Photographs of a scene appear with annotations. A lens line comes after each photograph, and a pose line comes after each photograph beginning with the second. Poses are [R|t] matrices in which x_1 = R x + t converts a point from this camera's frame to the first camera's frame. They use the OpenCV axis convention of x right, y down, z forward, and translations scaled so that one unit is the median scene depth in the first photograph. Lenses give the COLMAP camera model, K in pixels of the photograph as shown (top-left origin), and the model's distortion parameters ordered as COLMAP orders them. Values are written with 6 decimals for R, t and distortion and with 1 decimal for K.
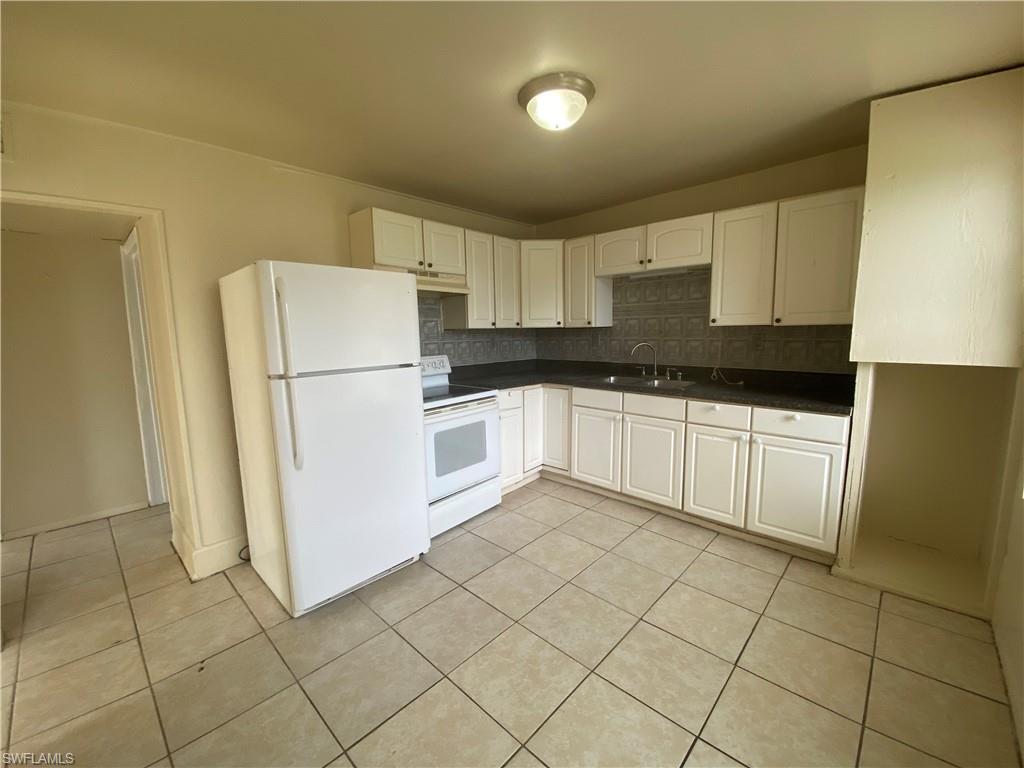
lens RADIAL K [[419.0, 0, 513.9], [0, 419.0, 386.8], [0, 0, 1]] dist [0.014413, -0.016180]
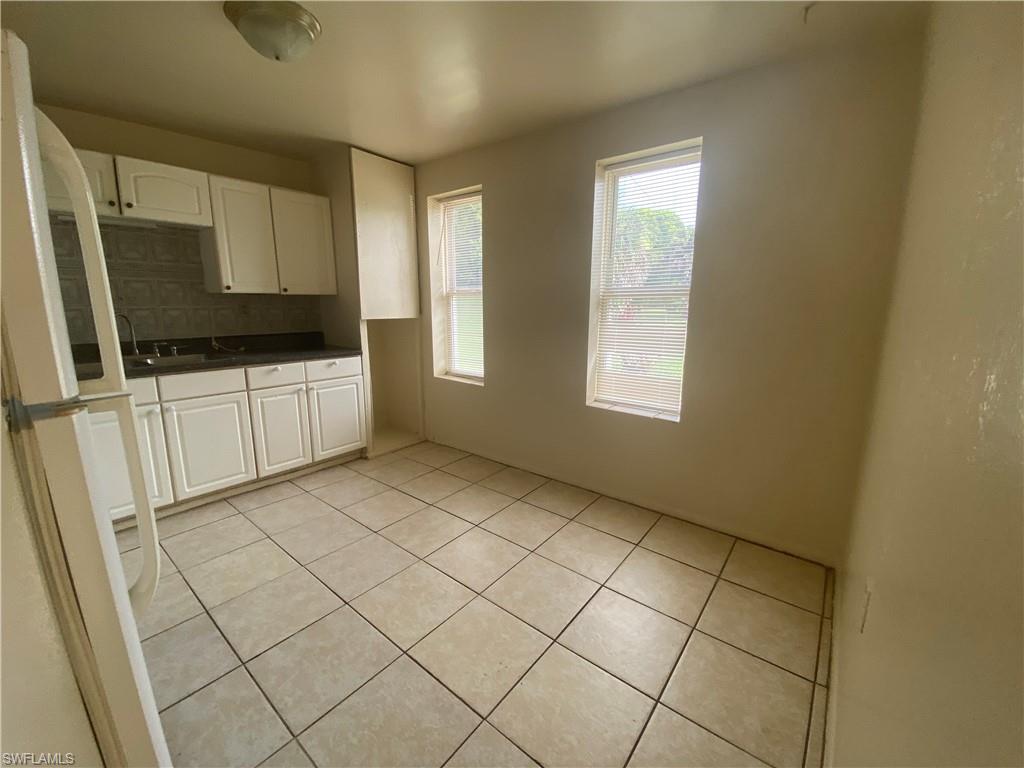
lens RADIAL K [[419.0, 0, 513.9], [0, 419.0, 386.8], [0, 0, 1]] dist [0.014413, -0.016180]
pose [[-0.086175, -0.187606, 0.978457, -0.651197], [0.133079, 0.971142, 0.197923, -0.039439], [-0.987352, 0.147268, -0.058721, 0.463430]]
